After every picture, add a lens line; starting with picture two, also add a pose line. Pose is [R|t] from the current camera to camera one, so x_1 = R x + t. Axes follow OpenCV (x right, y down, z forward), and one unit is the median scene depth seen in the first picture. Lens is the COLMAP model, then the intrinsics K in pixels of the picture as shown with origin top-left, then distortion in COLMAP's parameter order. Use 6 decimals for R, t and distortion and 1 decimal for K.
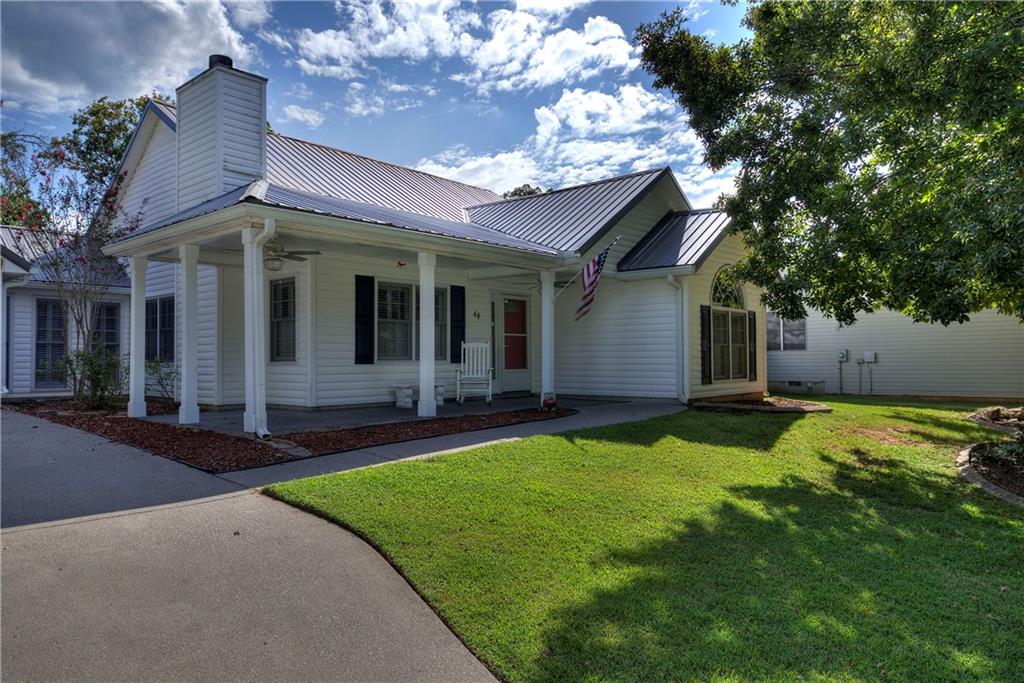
lens RADIAL K [[686.1, 0, 491.2], [0, 686.1, 347.2], [0, 0, 1]] dist [0.023592, 0.000746]
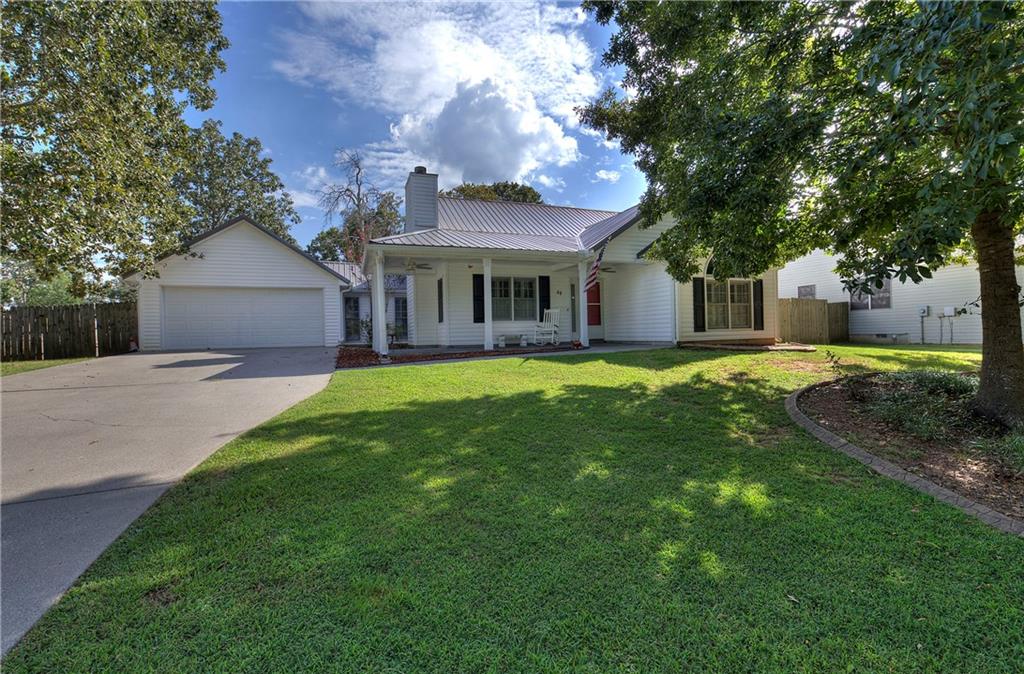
lens RADIAL K [[444.3, 0, 508.9], [0, 444.3, 333.6], [0, 0, 1]] dist [0.001215, 0.002158]
pose [[0.895377, -0.013896, -0.445091, 0.343656], [0.026279, 0.999420, 0.021661, 0.024799], [0.444532, -0.031091, 0.895223, -0.018593]]
